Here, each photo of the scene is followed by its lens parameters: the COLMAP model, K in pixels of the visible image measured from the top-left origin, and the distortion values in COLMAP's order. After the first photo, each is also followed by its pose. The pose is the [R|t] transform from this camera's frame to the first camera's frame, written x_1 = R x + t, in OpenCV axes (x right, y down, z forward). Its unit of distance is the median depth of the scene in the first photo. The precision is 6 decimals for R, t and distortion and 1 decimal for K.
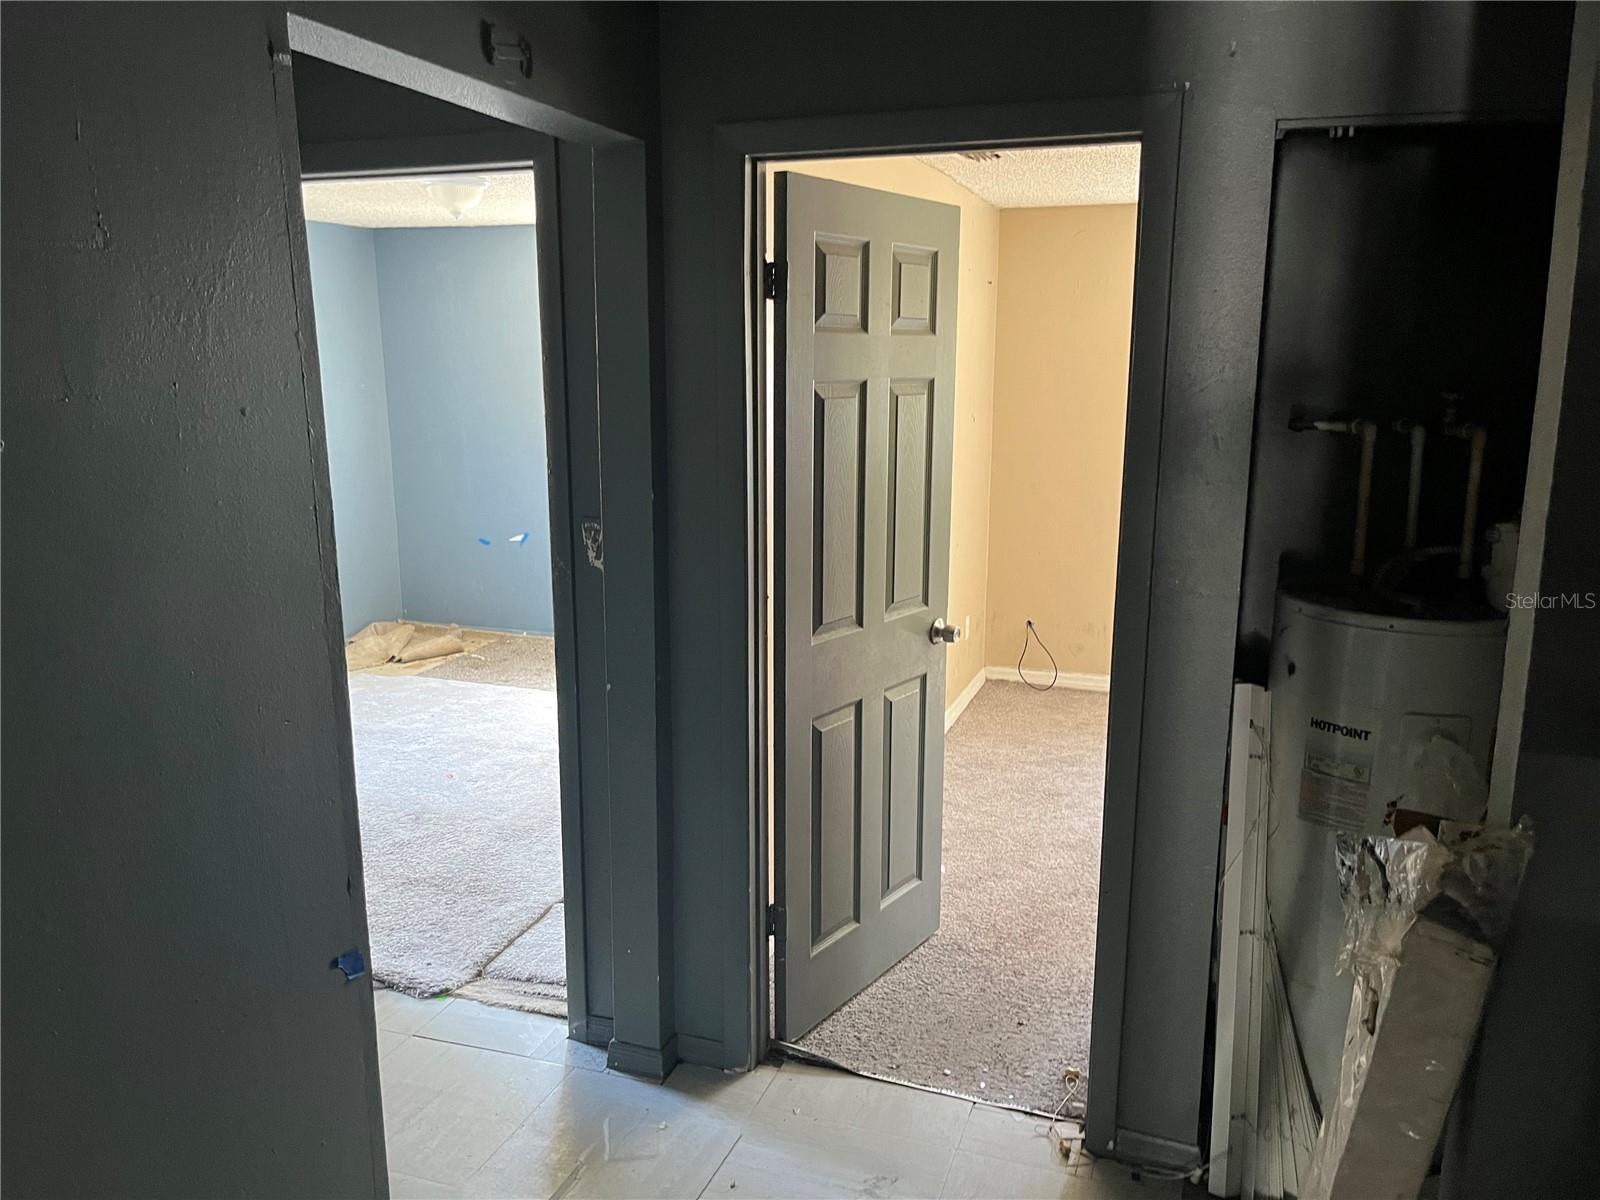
lens RADIAL K [[1194.7, 0, 800.0], [0, 1194.7, 600.0], [0, 0, 1]] dist [0.082375, -0.118589]
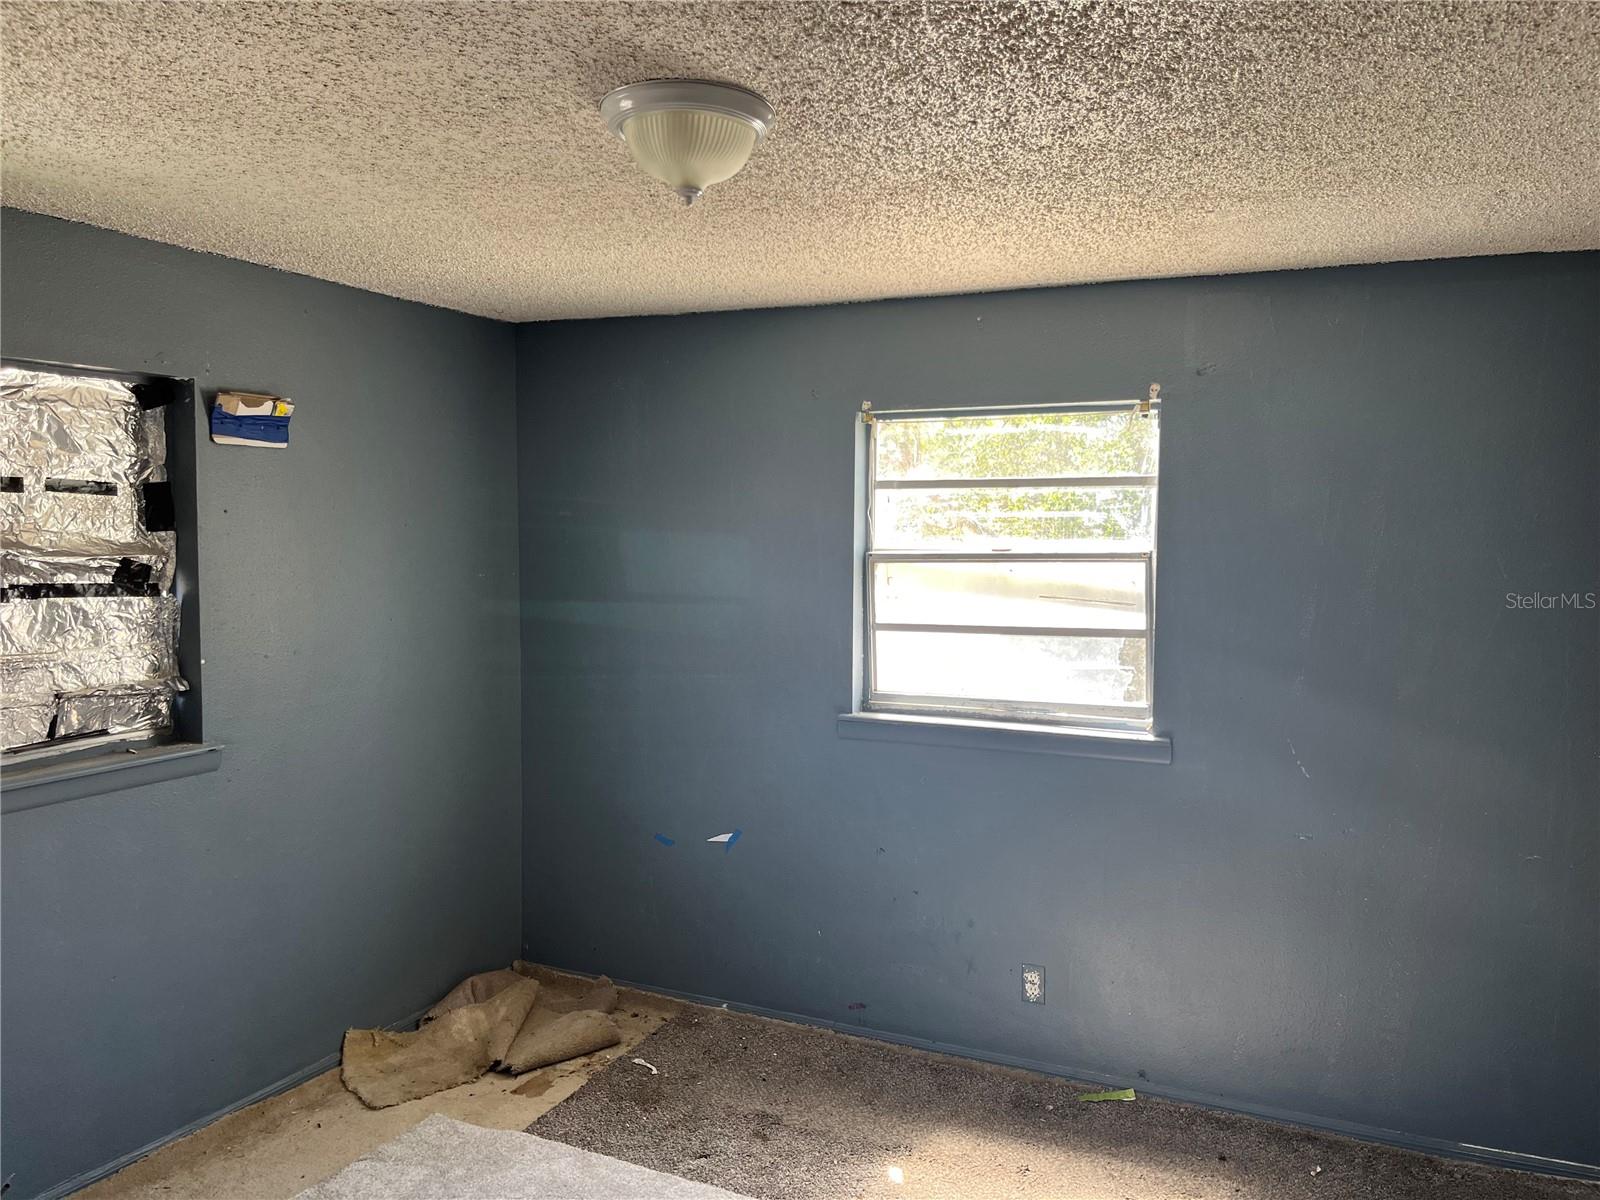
lens RADIAL K [[1194.7, 0, 800.0], [0, 1194.7, 600.0], [0, 0, 1]] dist [0.082375, -0.118589]
pose [[0.993681, 0.016112, -0.111074, -0.137367], [-0.031572, 0.989807, -0.138874, -0.086357], [0.107705, 0.141503, 0.984061, 0.426865]]
